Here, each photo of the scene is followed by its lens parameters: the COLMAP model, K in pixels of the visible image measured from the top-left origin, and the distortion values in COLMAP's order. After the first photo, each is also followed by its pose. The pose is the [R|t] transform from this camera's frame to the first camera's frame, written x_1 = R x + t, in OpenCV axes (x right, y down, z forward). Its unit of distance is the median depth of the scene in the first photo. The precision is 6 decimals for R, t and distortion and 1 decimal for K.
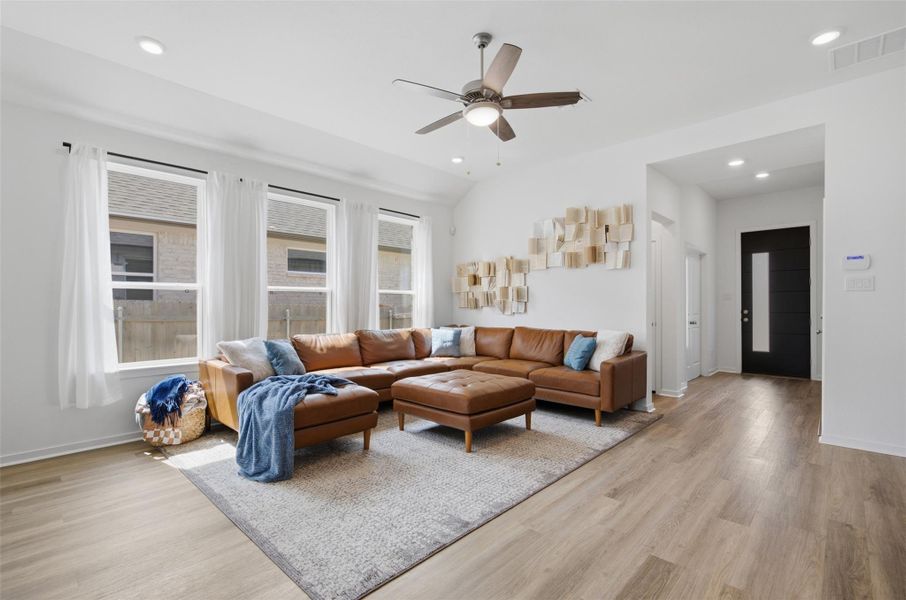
lens RADIAL K [[414.5, 0, 452.6], [0, 414.5, 304.3], [0, 0, 1]] dist [0.000884, 0.000164]
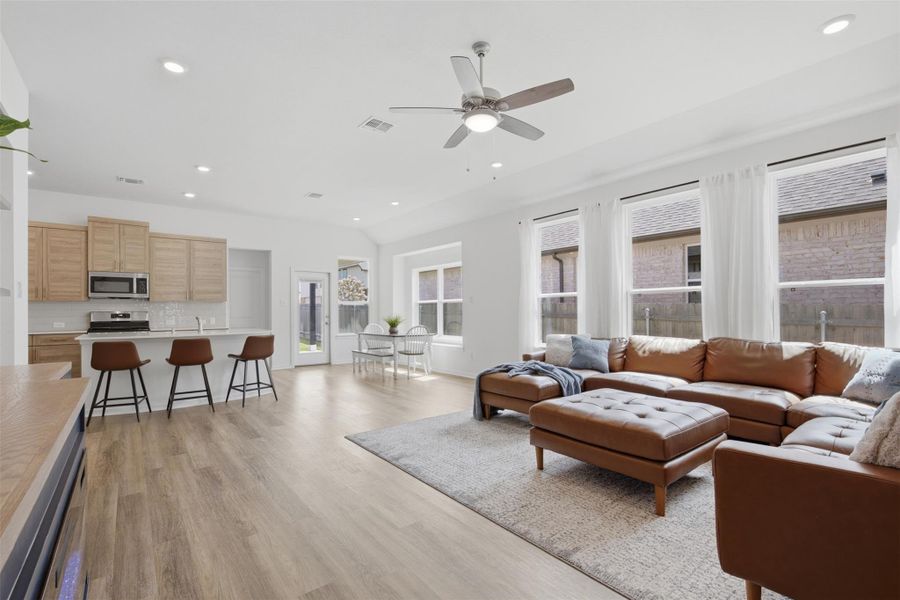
lens RADIAL K [[411.7, 0, 447.9], [0, 411.7, 309.3], [0, 0, 1]] dist [0.003179, 0.000206]
pose [[-0.147663, -0.003064, -0.989033, 0.627560], [0.013583, 0.999895, -0.005126, 0.006044], [0.988945, -0.014191, -0.147605, 0.612278]]
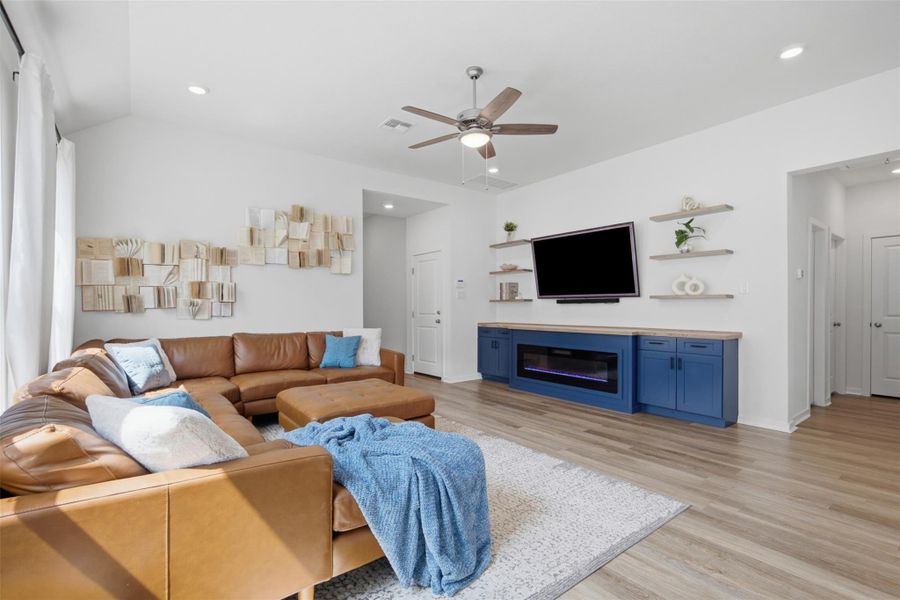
lens RADIAL K [[411.7, 0, 447.9], [0, 411.7, 309.3], [0, 0, 1]] dist [0.003179, 0.000206]
pose [[0.163147, -0.006961, 0.986577, -0.609586], [-0.000382, 0.999975, 0.007119, 0.002029], [-0.986602, -0.001538, 0.163140, 0.511831]]
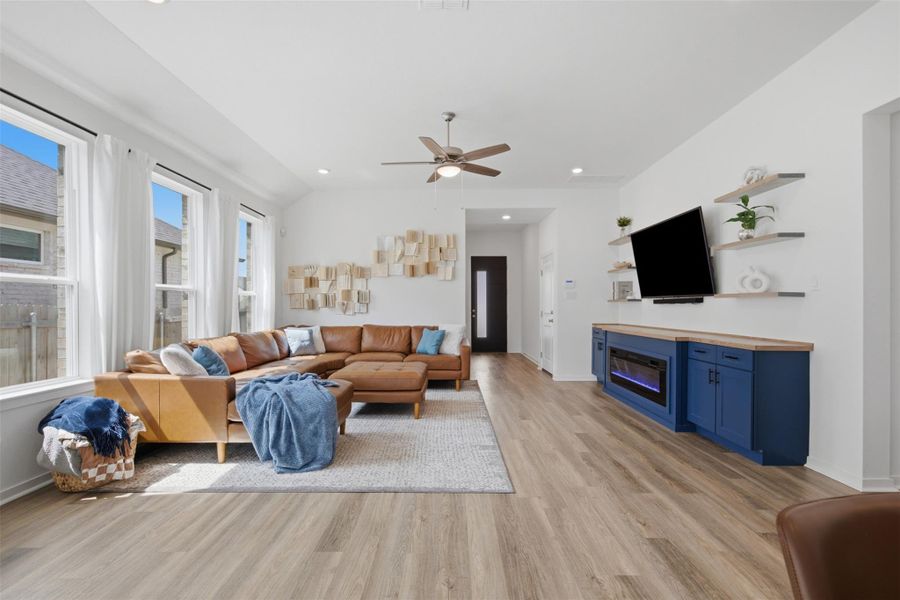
lens RADIAL K [[411.7, 0, 447.9], [0, 411.7, 309.3], [0, 0, 1]] dist [0.003179, 0.000206]
pose [[0.733550, -0.004791, 0.679619, -0.501604], [-0.002001, 0.999956, 0.009209, -0.000496], [-0.679632, -0.008116, 0.733508, -0.009186]]
